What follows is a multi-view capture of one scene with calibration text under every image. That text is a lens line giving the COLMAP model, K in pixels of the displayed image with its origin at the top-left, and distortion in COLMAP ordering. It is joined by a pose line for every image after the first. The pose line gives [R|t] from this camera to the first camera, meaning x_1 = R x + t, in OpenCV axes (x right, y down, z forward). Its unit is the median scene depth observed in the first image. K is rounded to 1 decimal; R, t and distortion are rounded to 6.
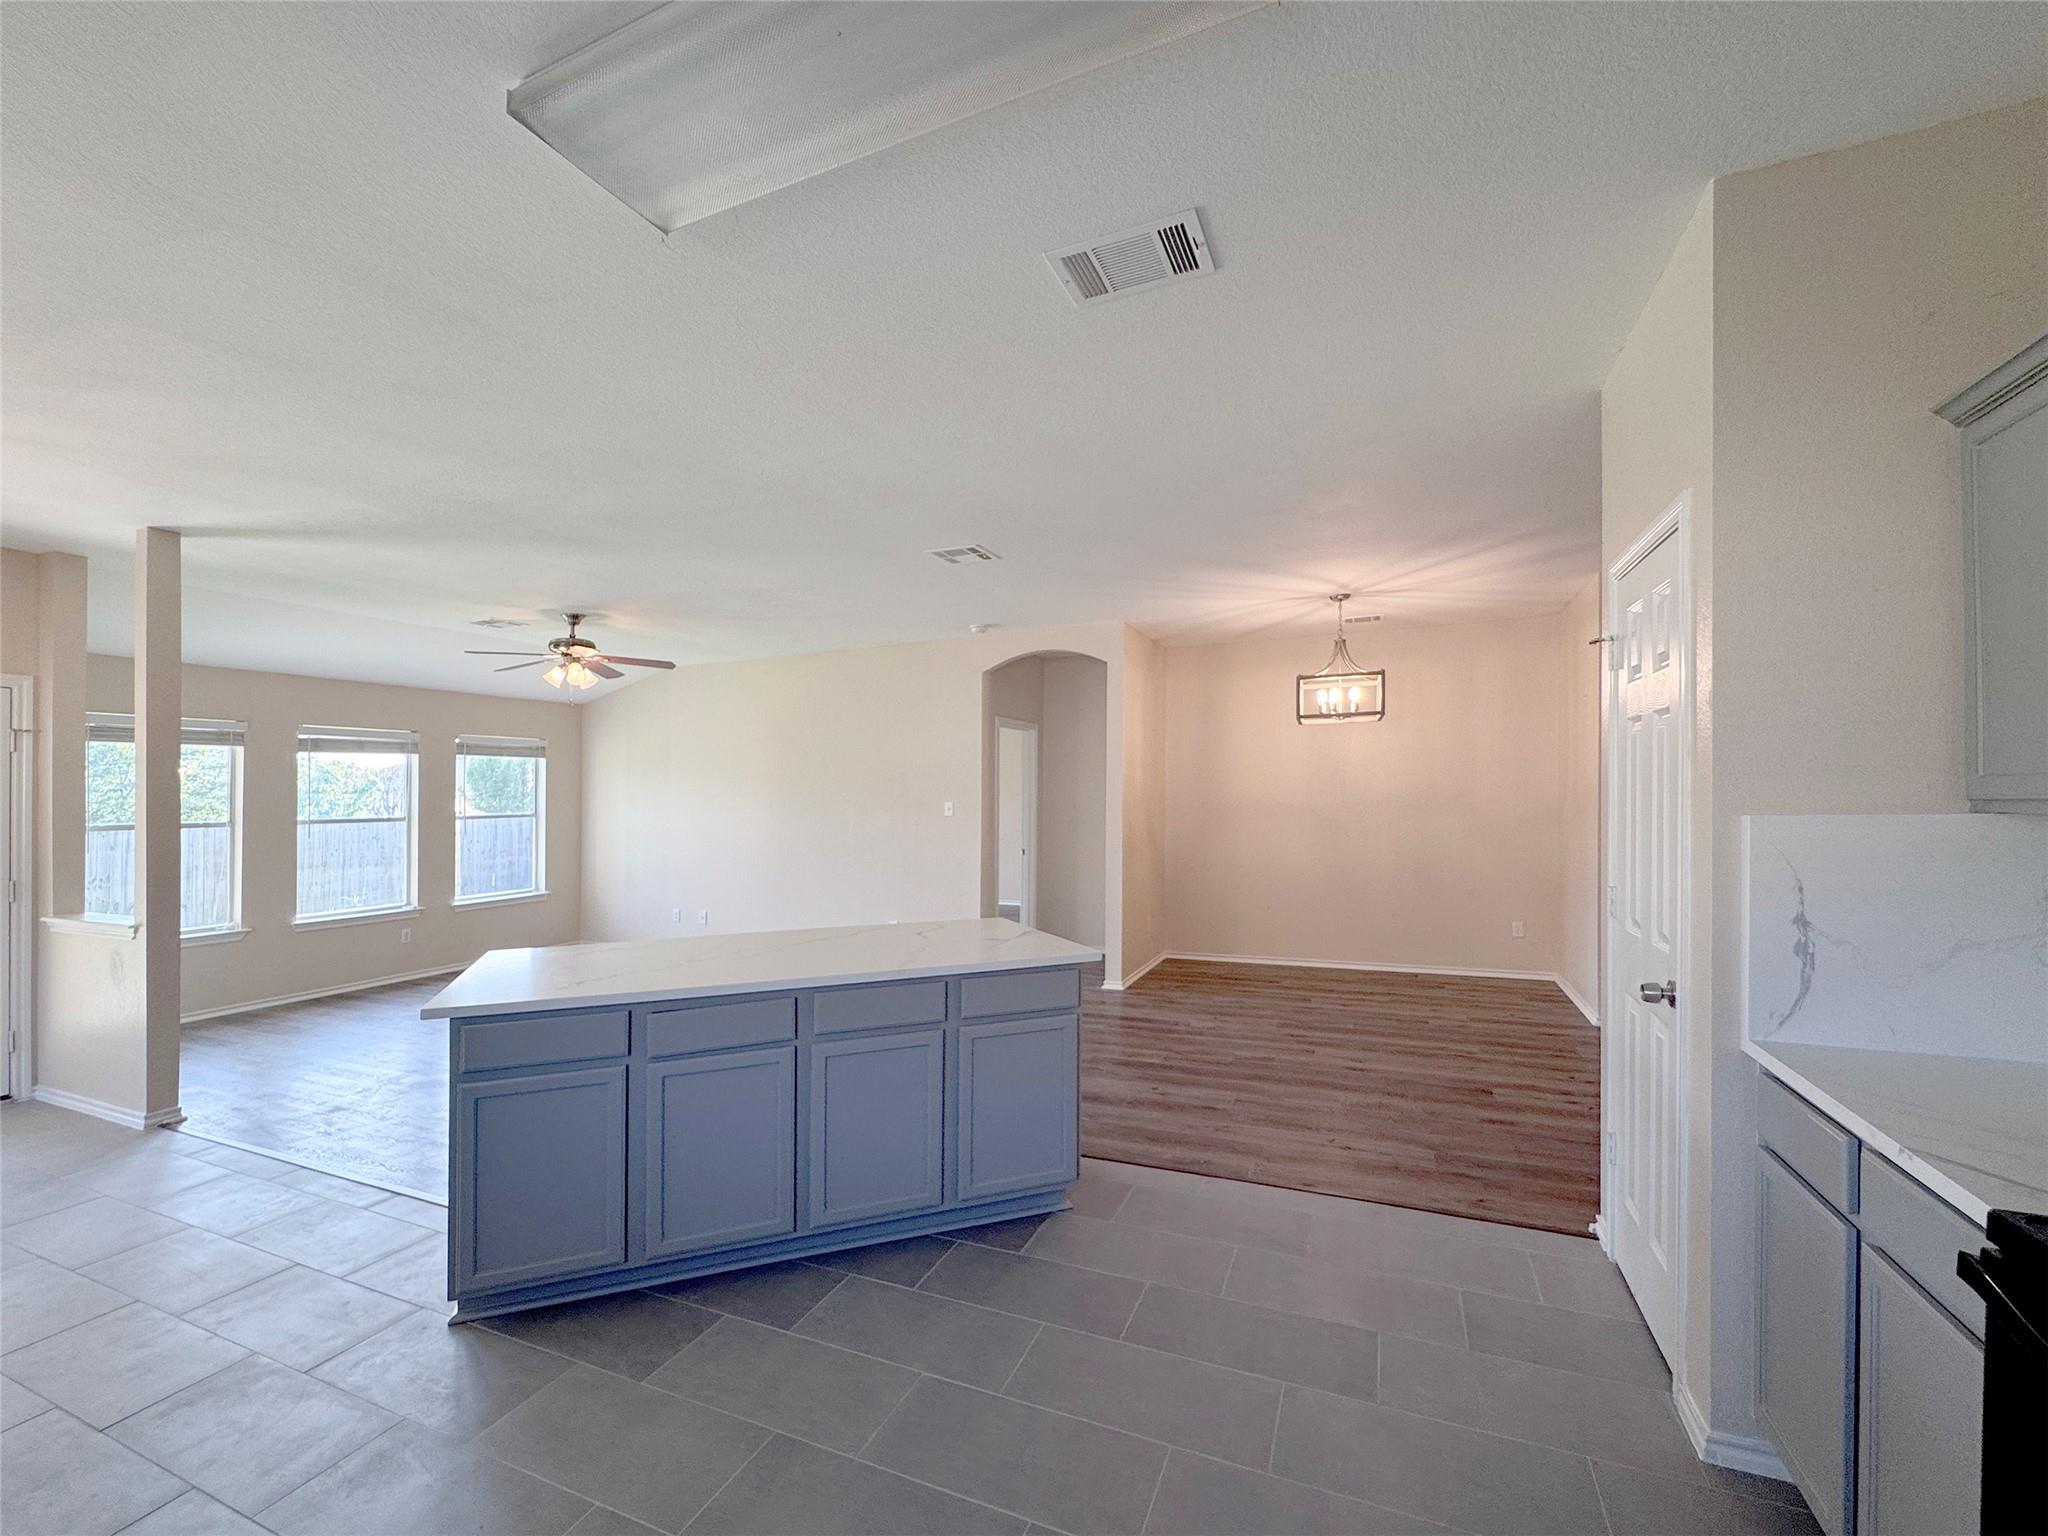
lens RADIAL K [[894.1, 0, 1011.3], [0, 894.1, 766.2], [0, 0, 1]] dist [0.018528, -0.000027]
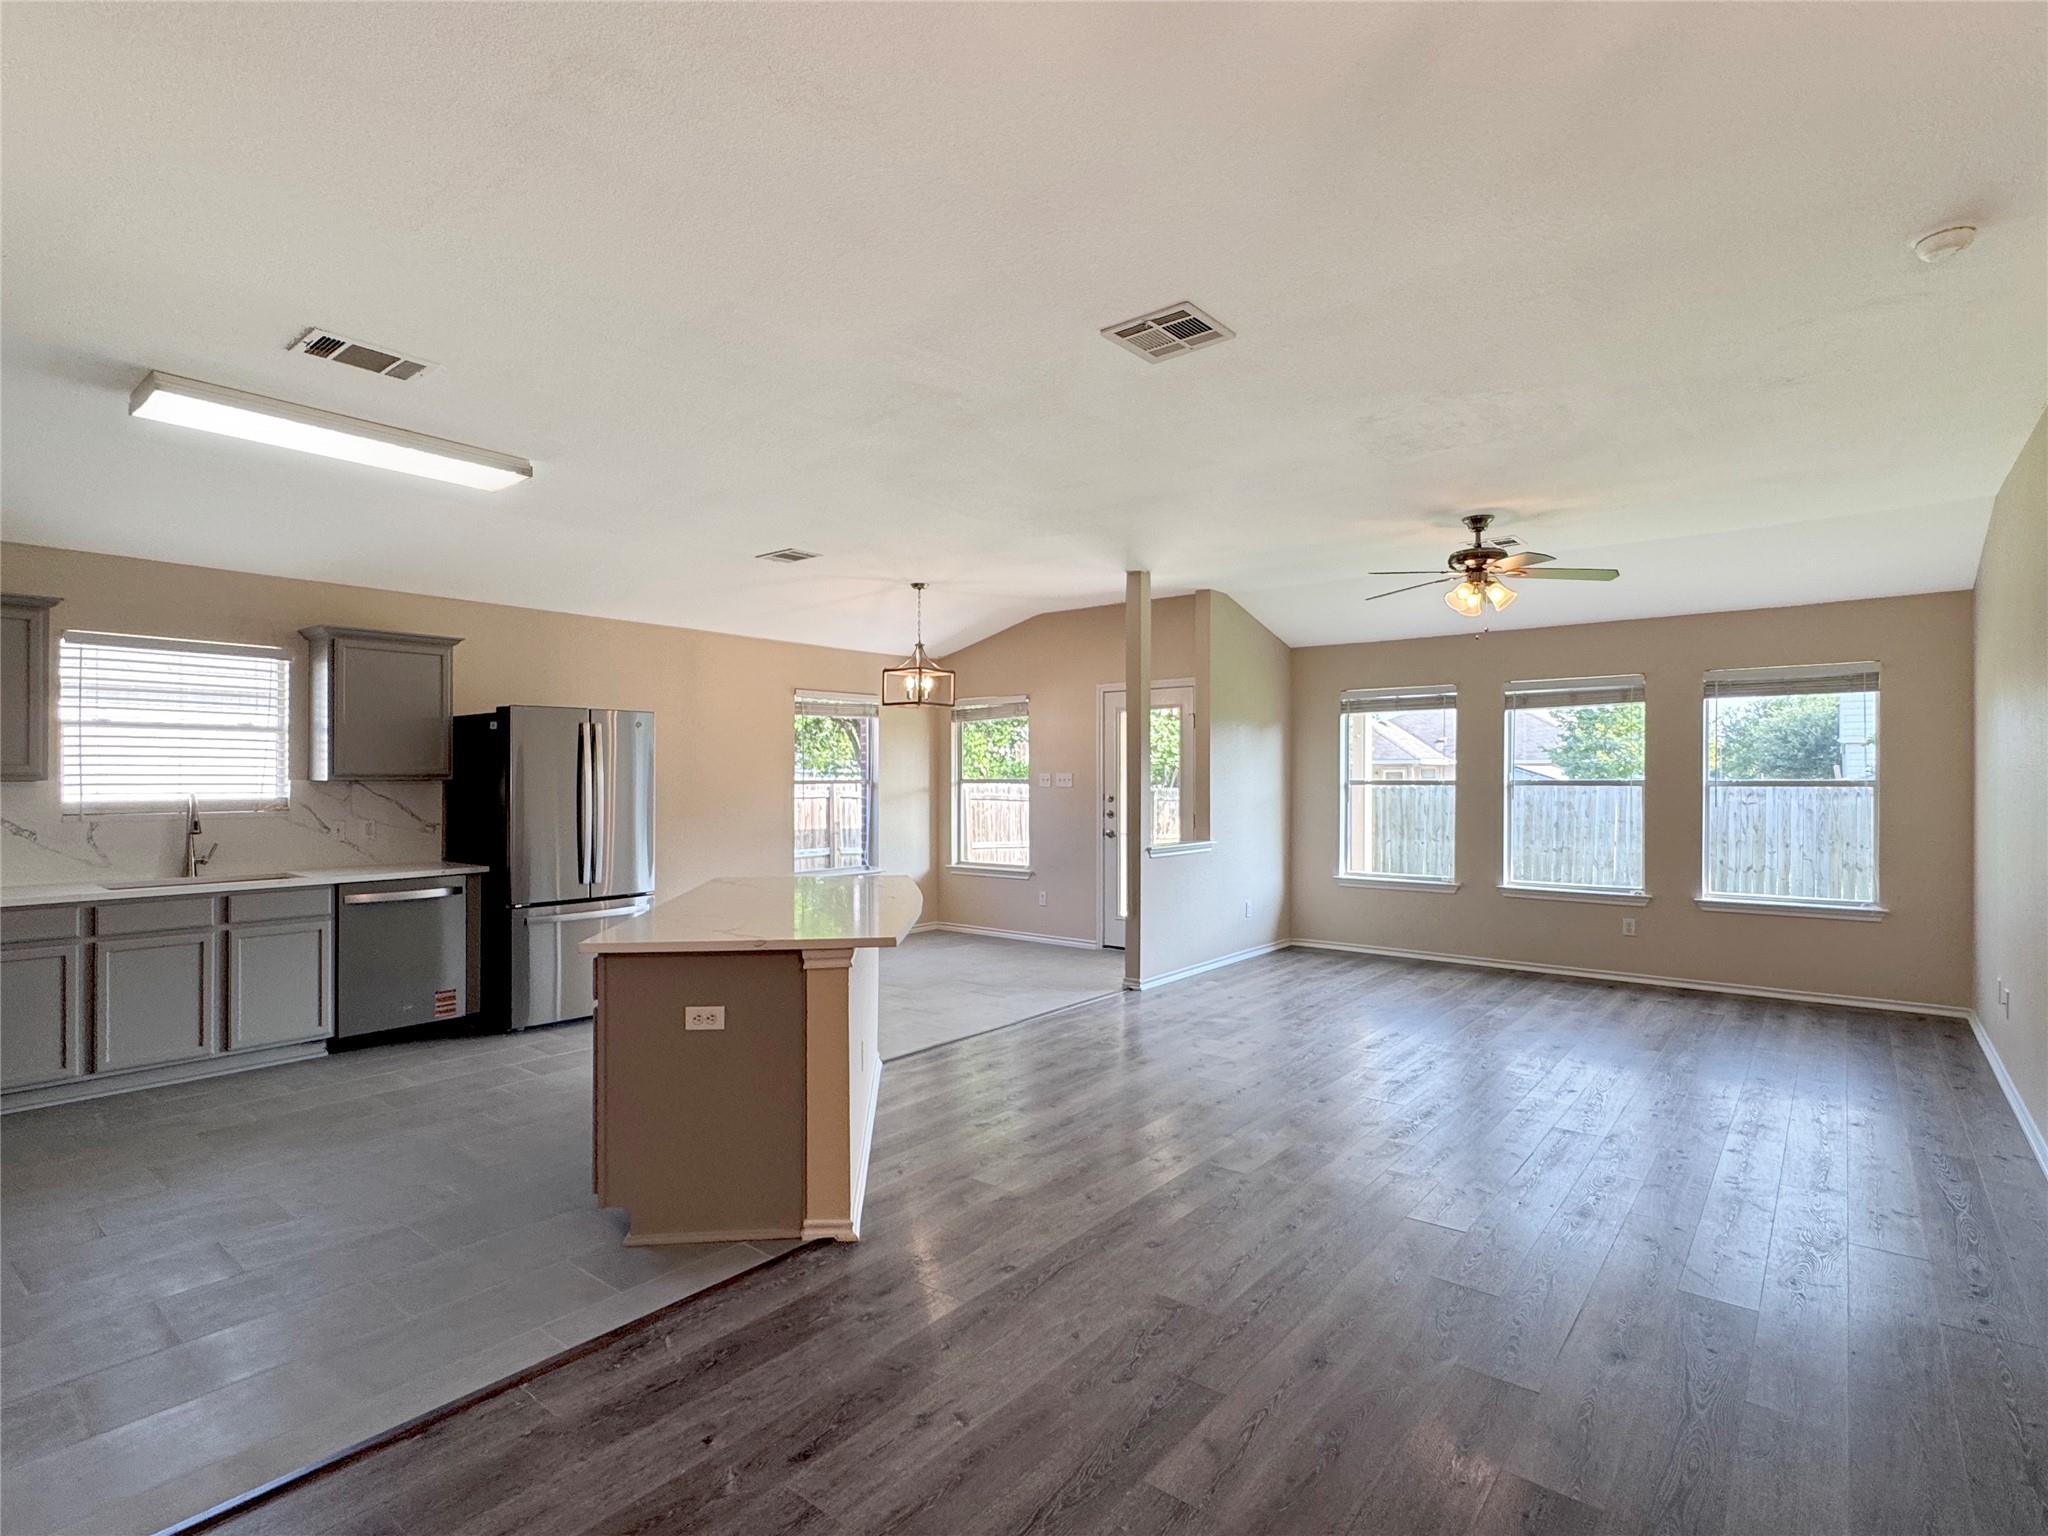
lens RADIAL K [[1004.5, 0, 955.8], [0, 1004.5, 791.4], [0, 0, 1]] dist [0.000676, 0.000517]
pose [[-0.317010, 0.028718, -0.947987, 0.418114], [0.038506, 0.999107, 0.017390, 0.029230], [0.947640, -0.030991, -0.317832, 0.783387]]
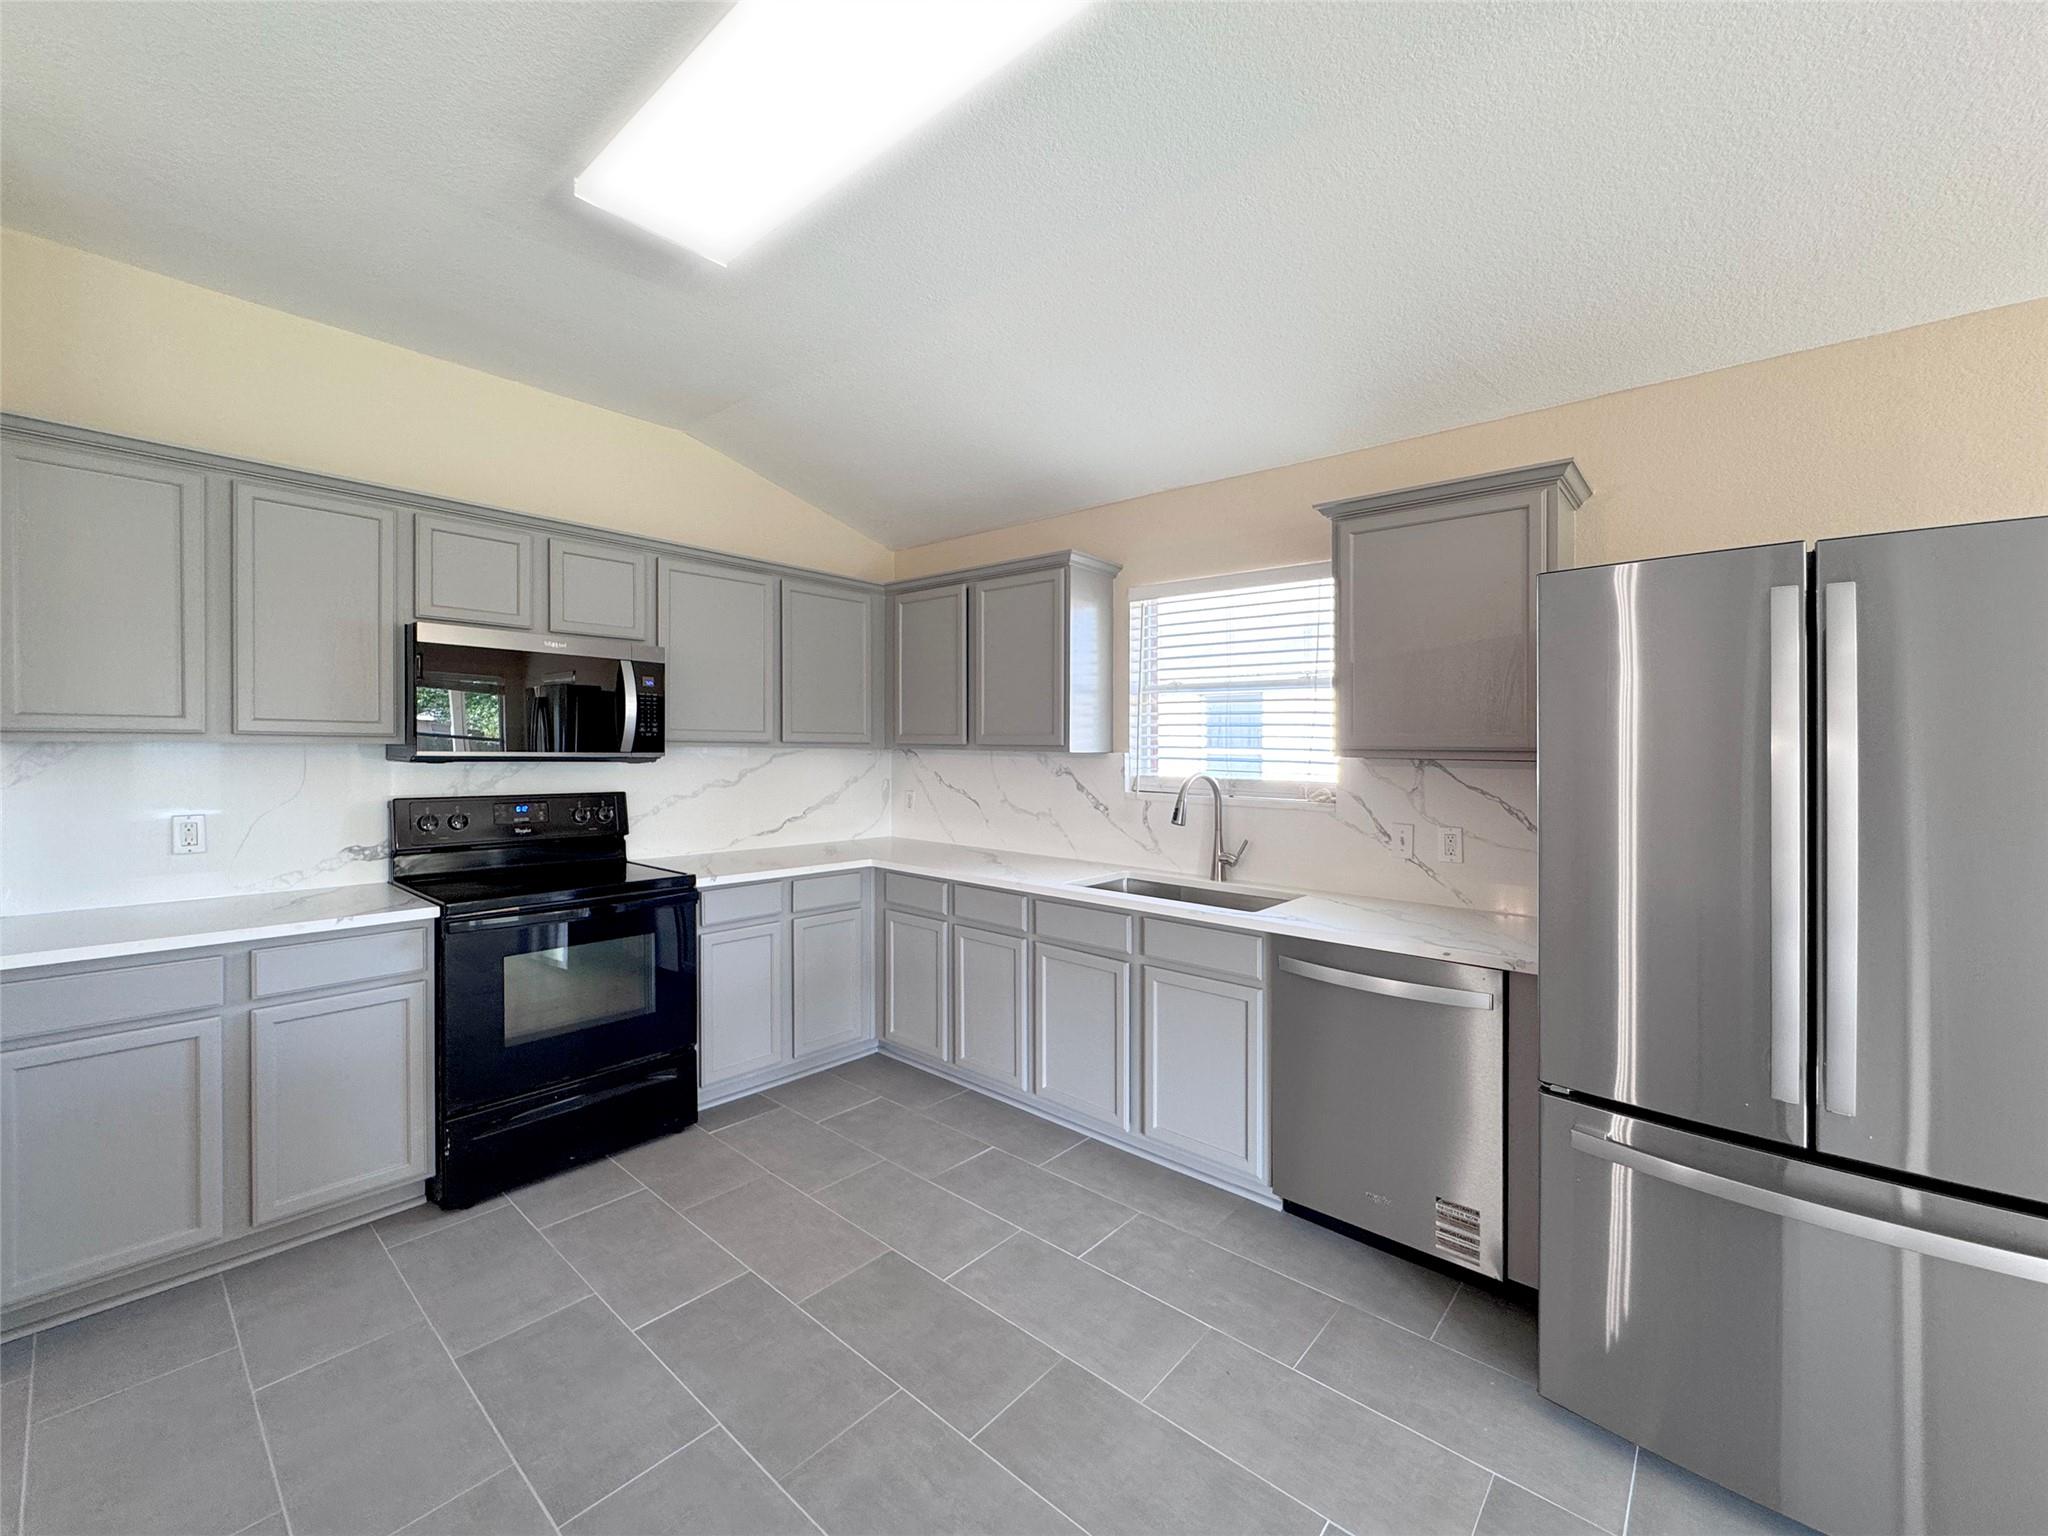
lens RADIAL K [[820.5, 0, 1070.3], [0, 820.5, 764.3], [0, 0, 1]] dist [0.001739, 0.000339]
pose [[-0.960892, -0.004630, 0.276886, -0.184335], [-0.009554, 0.999819, -0.016436, 0.026187], [-0.276759, -0.018438, -0.960762, 0.462997]]
